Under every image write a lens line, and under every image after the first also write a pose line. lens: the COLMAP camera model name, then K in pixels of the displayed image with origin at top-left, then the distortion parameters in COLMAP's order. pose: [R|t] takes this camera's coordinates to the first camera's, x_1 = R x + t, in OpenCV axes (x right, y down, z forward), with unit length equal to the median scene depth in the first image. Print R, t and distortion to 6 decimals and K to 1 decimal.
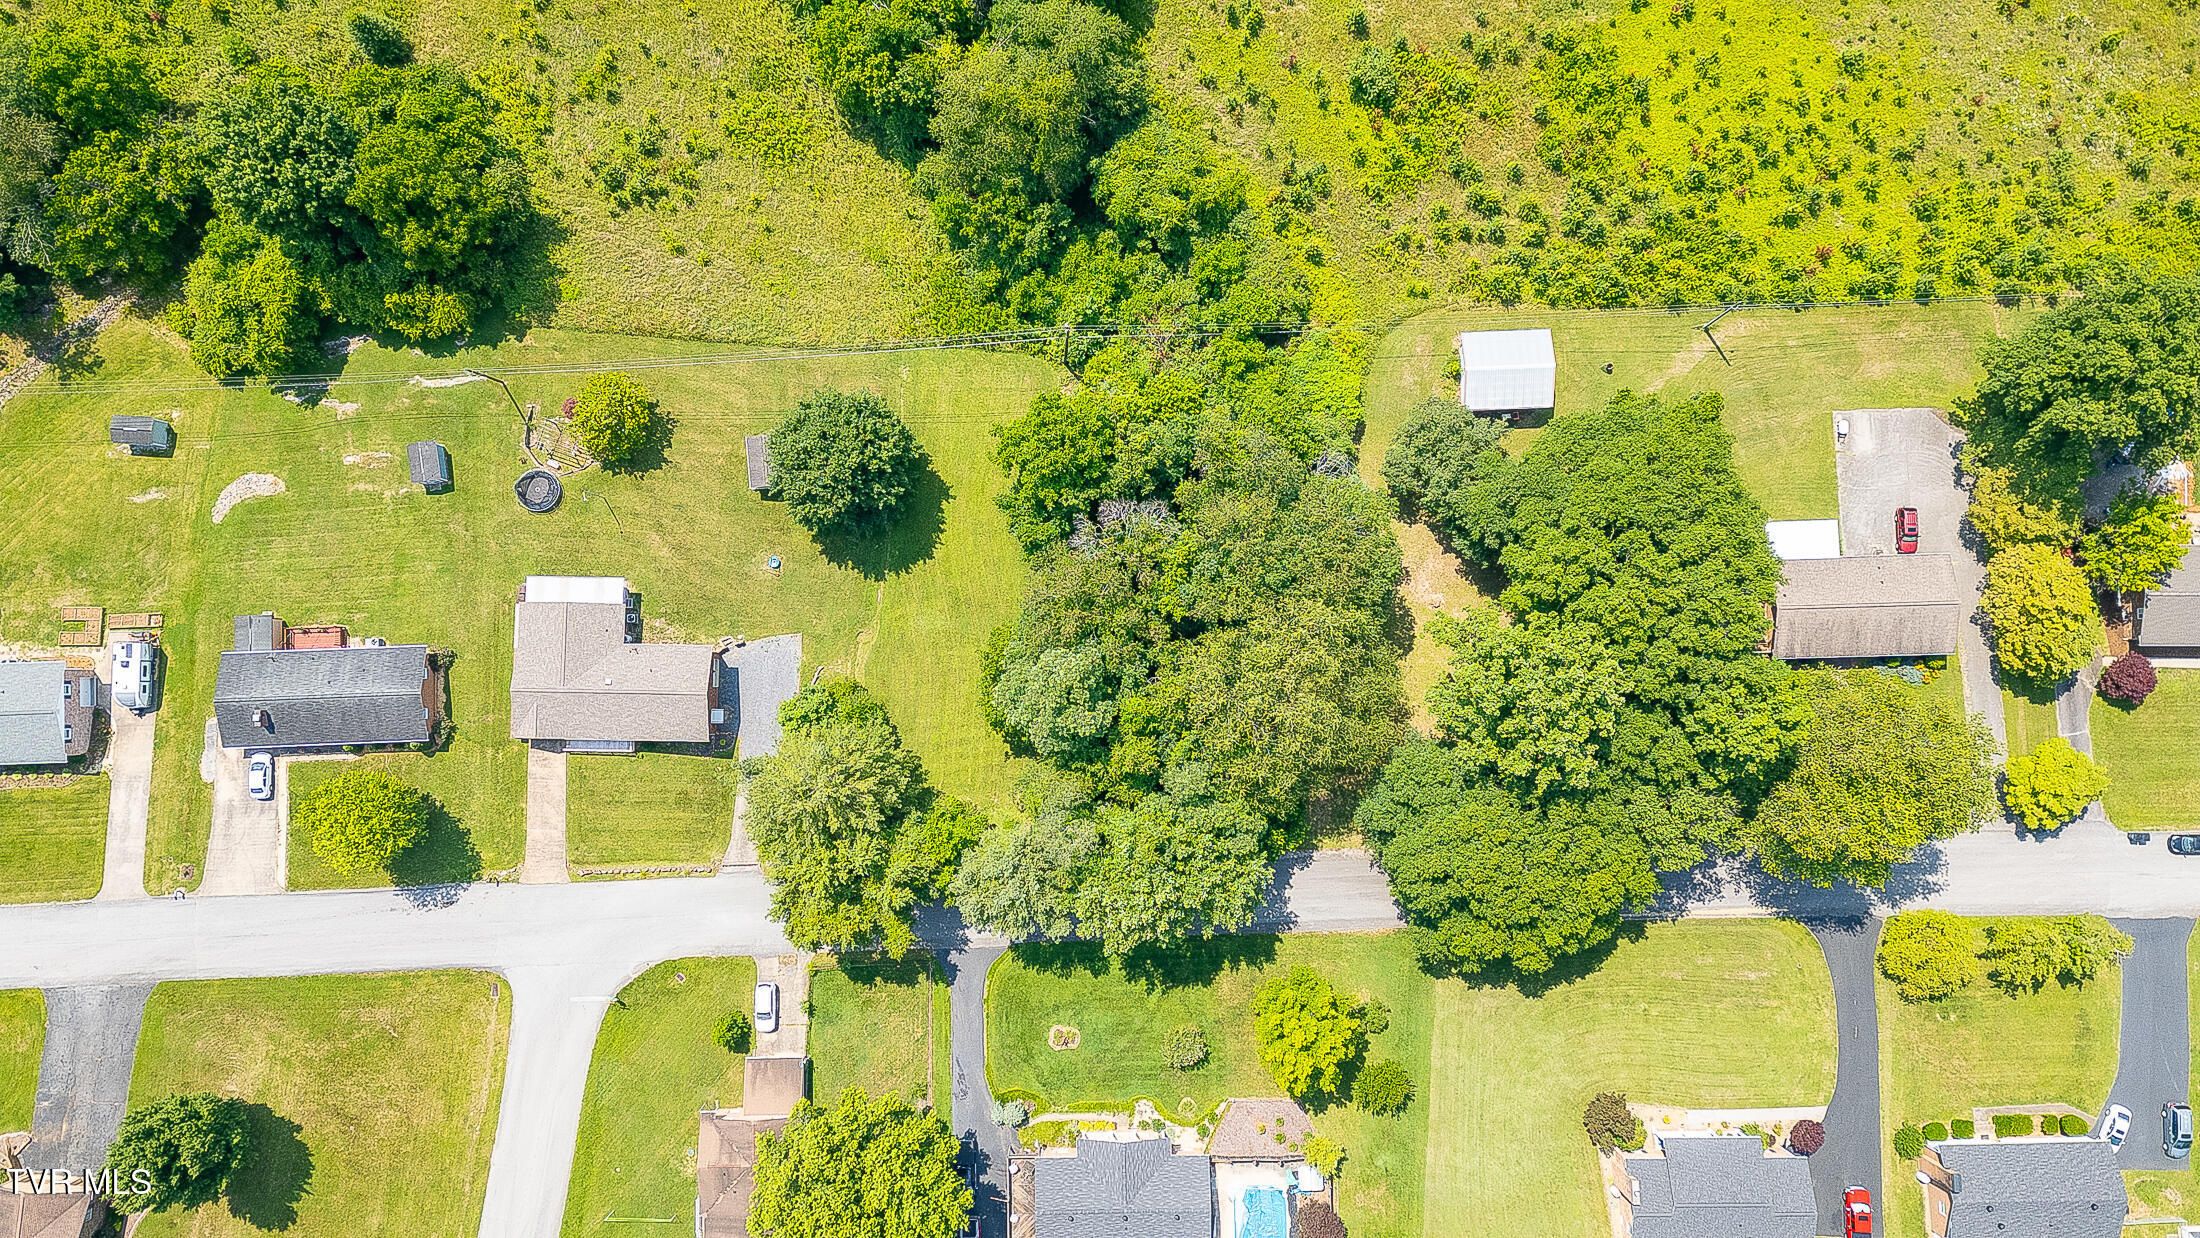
lens RADIAL K [[1526.9, 0, 1094.4], [0, 1526.9, 621.7], [0, 0, 1]] dist [0.092956, -0.067098]
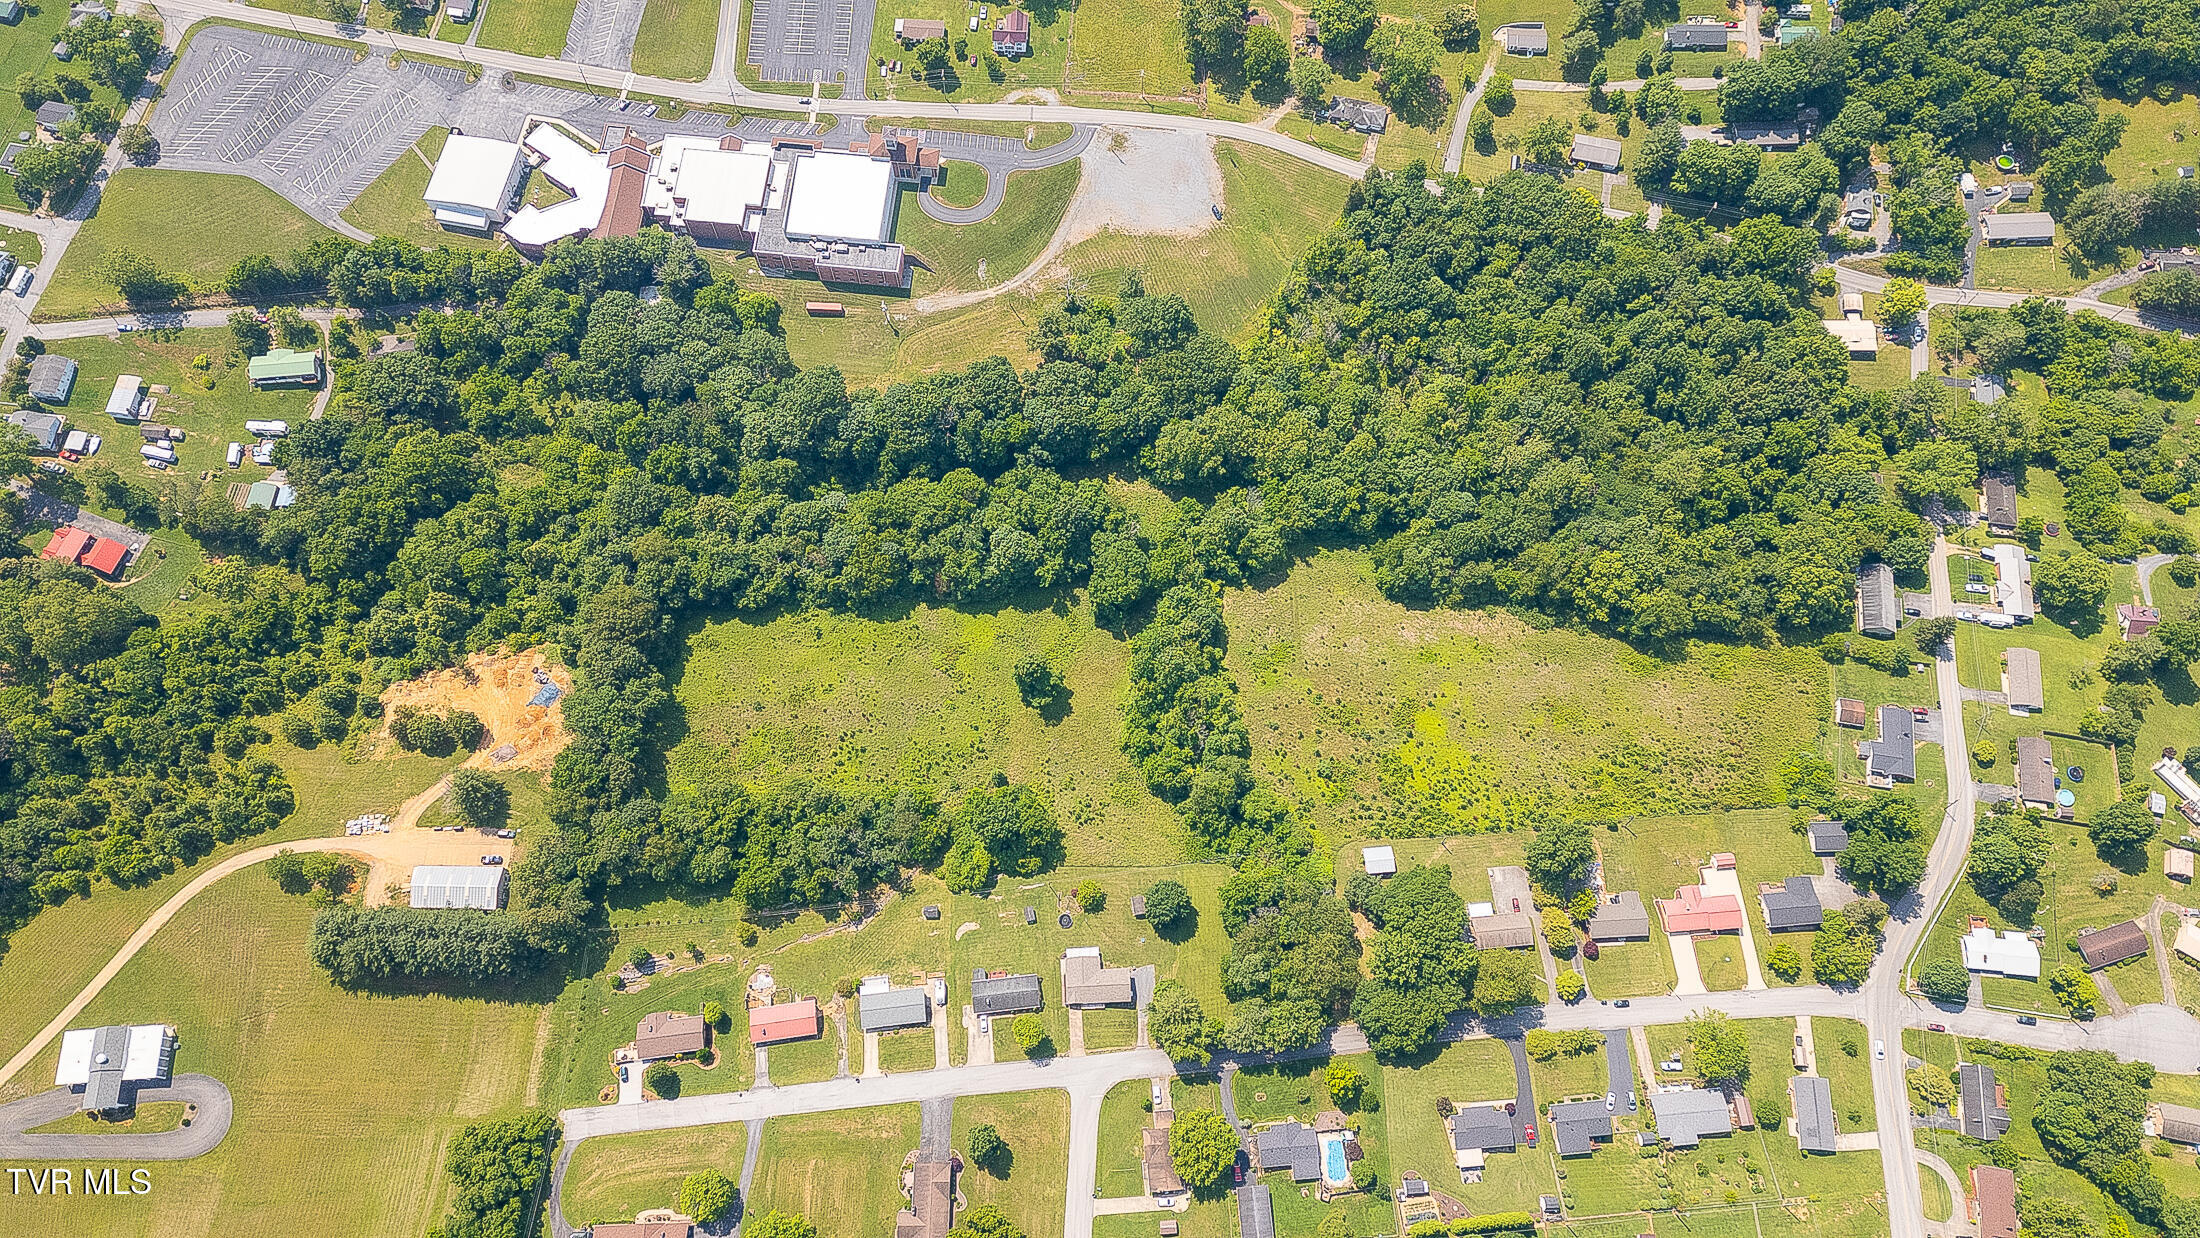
lens RADIAL K [[1526.9, 0, 1094.4], [0, 1526.9, 621.7], [0, 0, 1]] dist [0.092956, -0.067098]
pose [[0.997629, -0.060717, 0.032386, -0.370300], [0.067960, 0.943255, -0.325041, 0.344698], [-0.010813, 0.326472, 0.945145, -2.043683]]
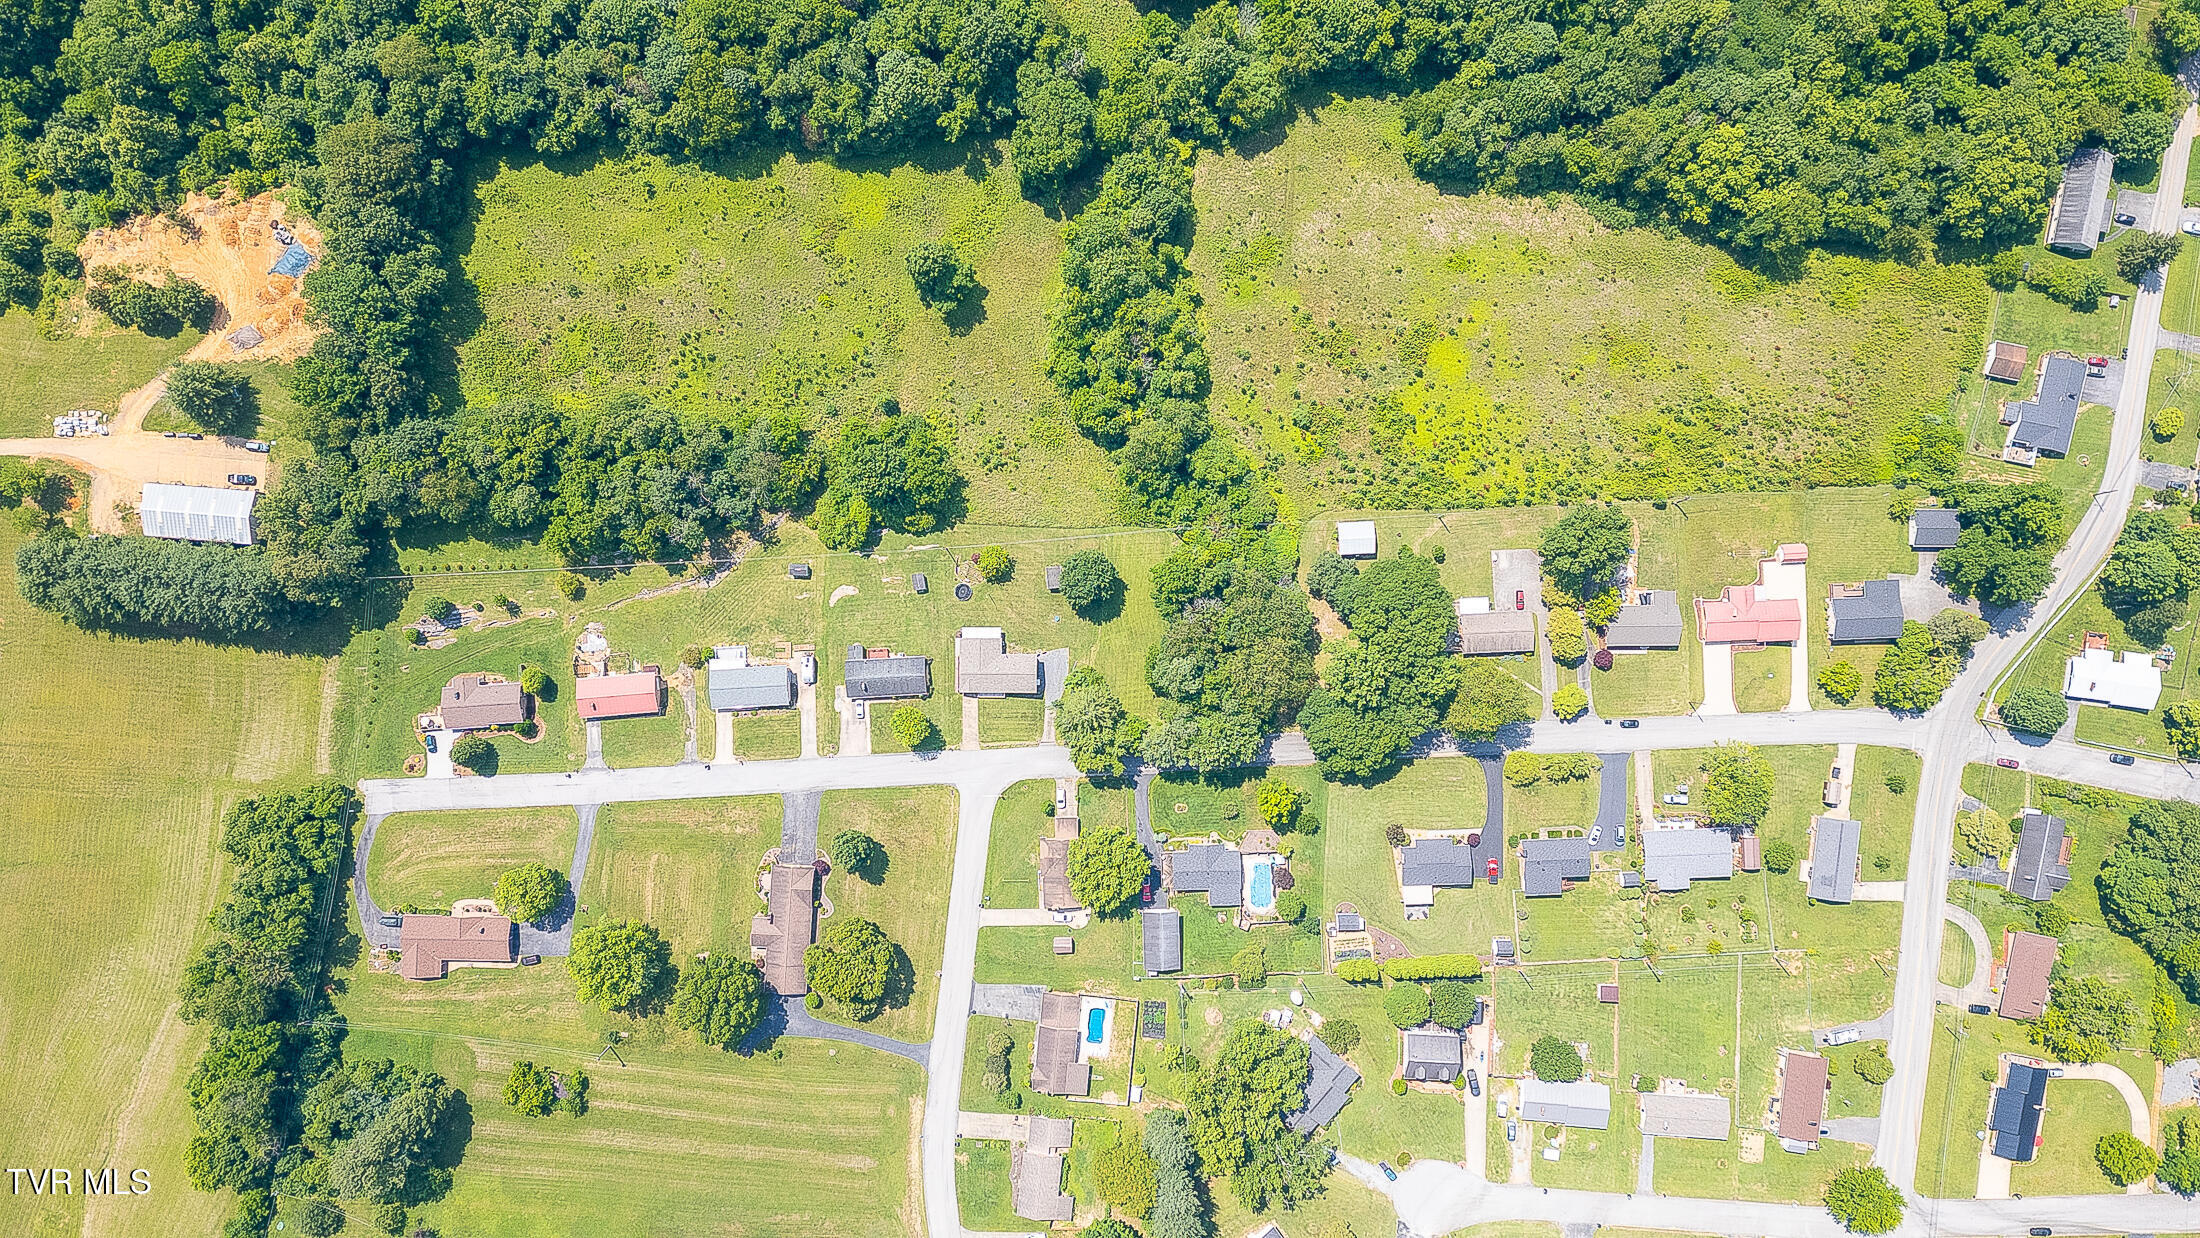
lens RADIAL K [[1526.9, 0, 1094.4], [0, 1526.9, 621.7], [0, 0, 1]] dist [0.092956, -0.067098]
pose [[0.999834, -0.016331, -0.008095, -0.133676], [0.016731, 0.998497, 0.052190, -0.162994], [0.007230, -0.052317, 0.998604, -1.445314]]
